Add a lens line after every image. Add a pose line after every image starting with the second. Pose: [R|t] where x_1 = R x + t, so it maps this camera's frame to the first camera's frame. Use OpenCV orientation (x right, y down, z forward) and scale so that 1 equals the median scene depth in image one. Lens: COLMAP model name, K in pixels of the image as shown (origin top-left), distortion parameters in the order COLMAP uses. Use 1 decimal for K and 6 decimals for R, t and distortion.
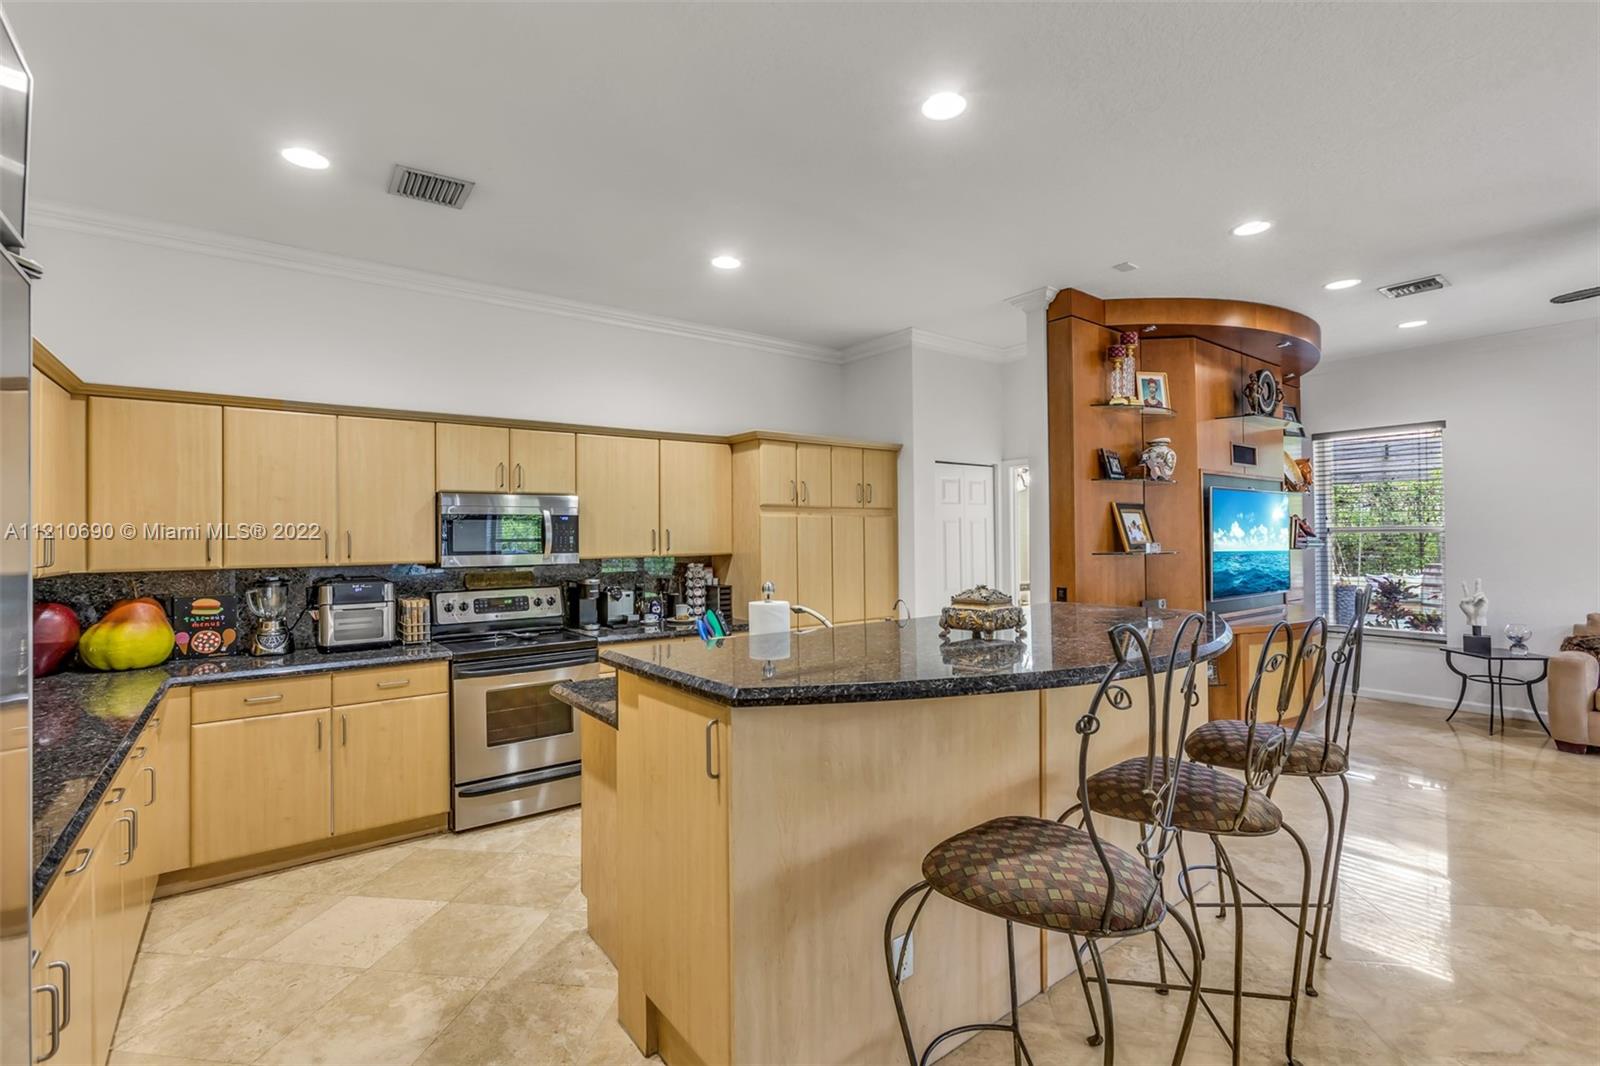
lens RADIAL K [[728.3, 0, 785.1], [0, 728.3, 527.4], [0, 0, 1]] dist [-0.013853, 0.007148]
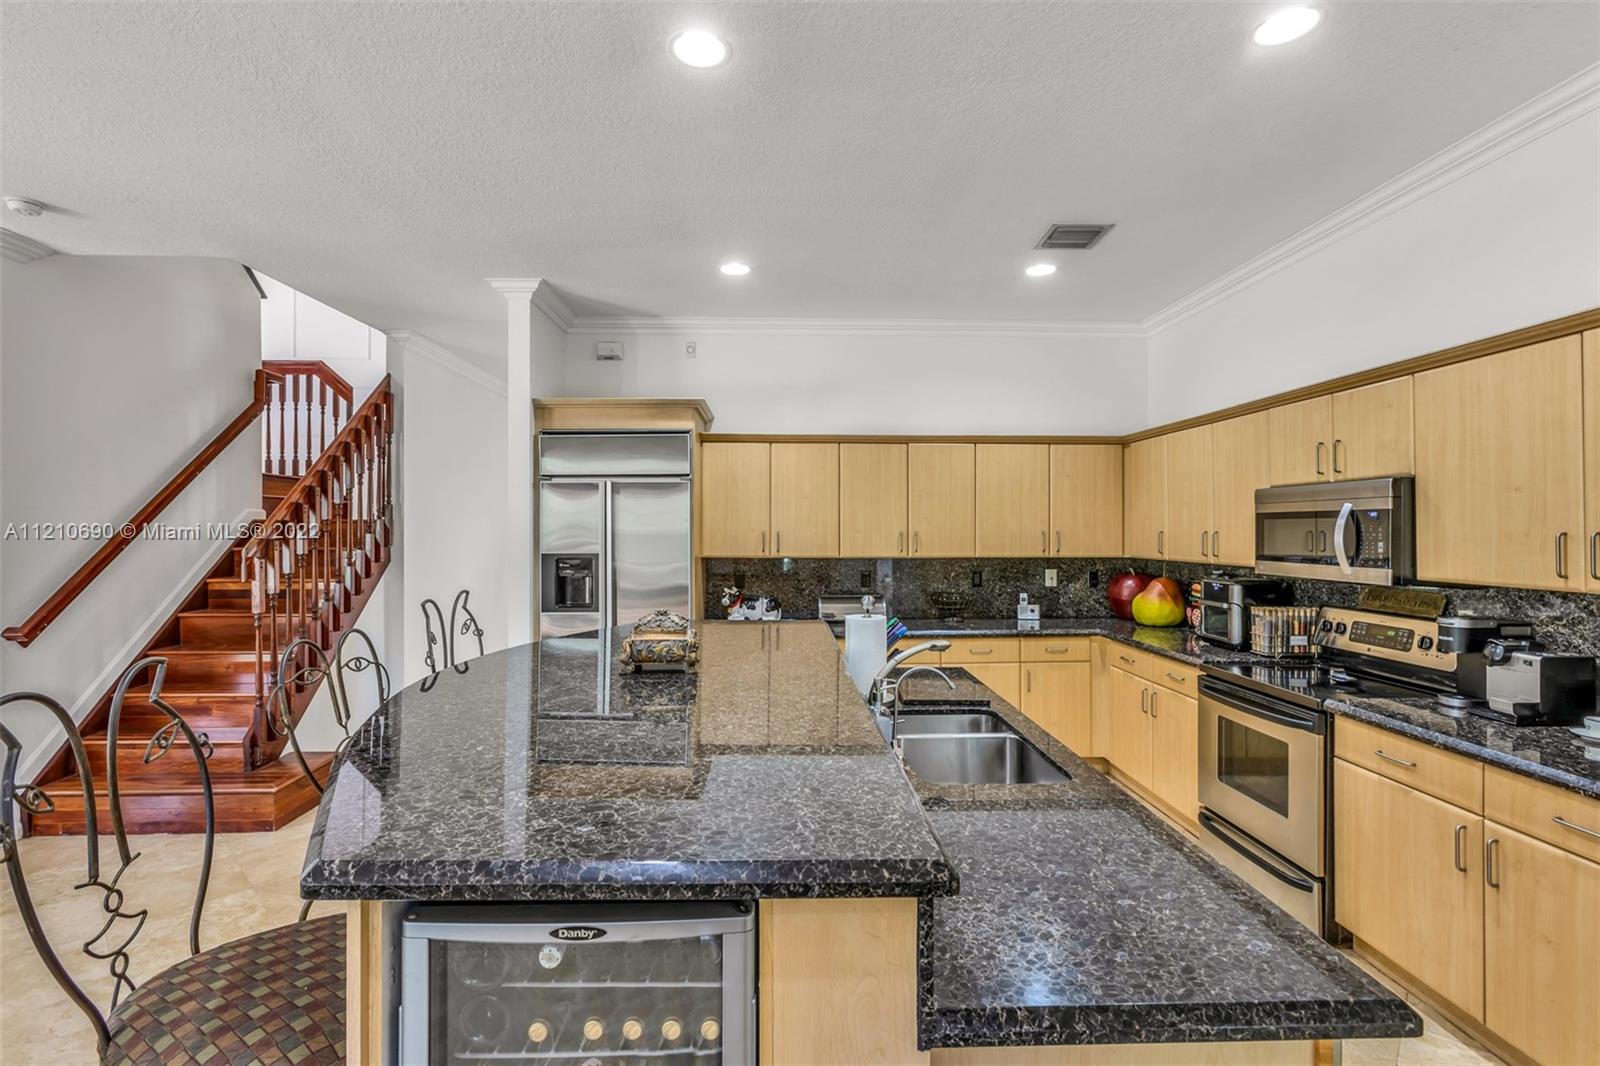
lens RADIAL K [[728.3, 0, 792.7], [0, 728.3, 525.9], [0, 0, 1]] dist [-0.013853, 0.007148]
pose [[-0.565190, 0.003493, -0.824953, 0.522918], [0.008852, 0.999959, -0.001830, -0.005278], [0.824913, -0.008337, -0.565198, 0.925621]]
